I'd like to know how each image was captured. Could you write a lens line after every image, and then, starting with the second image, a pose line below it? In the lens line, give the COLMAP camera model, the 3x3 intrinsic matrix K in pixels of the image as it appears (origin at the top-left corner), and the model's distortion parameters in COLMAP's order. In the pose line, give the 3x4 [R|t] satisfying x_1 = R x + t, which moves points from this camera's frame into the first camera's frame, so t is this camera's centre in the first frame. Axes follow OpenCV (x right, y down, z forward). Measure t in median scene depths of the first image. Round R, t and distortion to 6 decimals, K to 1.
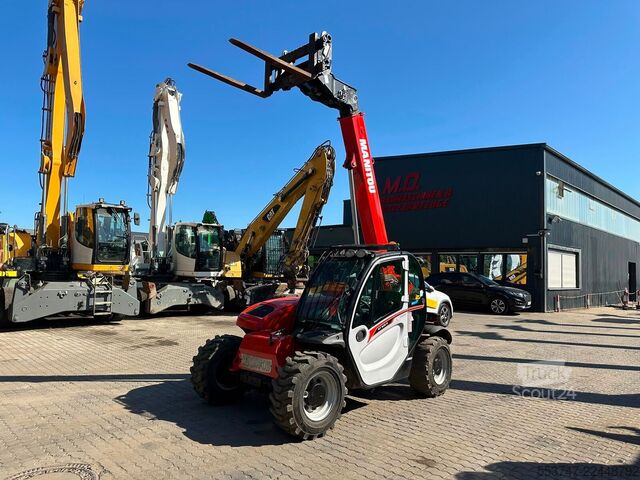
lens RADIAL K [[453.3, 0, 324.6], [0, 453.3, 239.5], [0, 0, 1]] dist [0.018971, -0.026567]
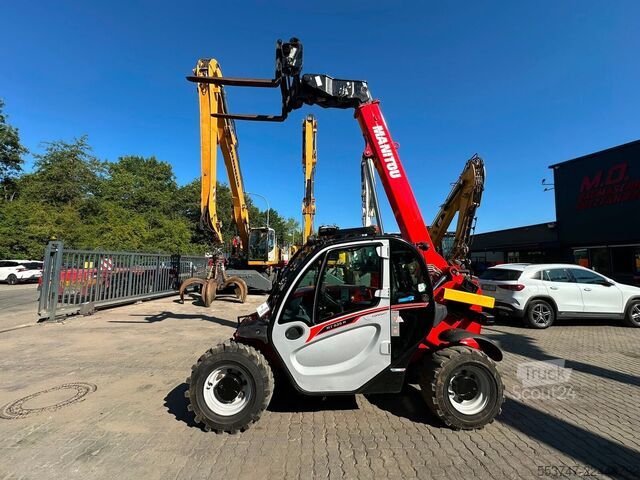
lens RADIAL K [[253.6, 0, 324.1], [0, 253.6, 246.6], [0, 0, 1]] dist [-0.001520, 0.000759]
pose [[0.721806, -0.057713, -0.689685, 0.402285], [0.055506, 0.998134, -0.025433, 0.051039], [0.689866, -0.019924, 0.723663, 0.583013]]
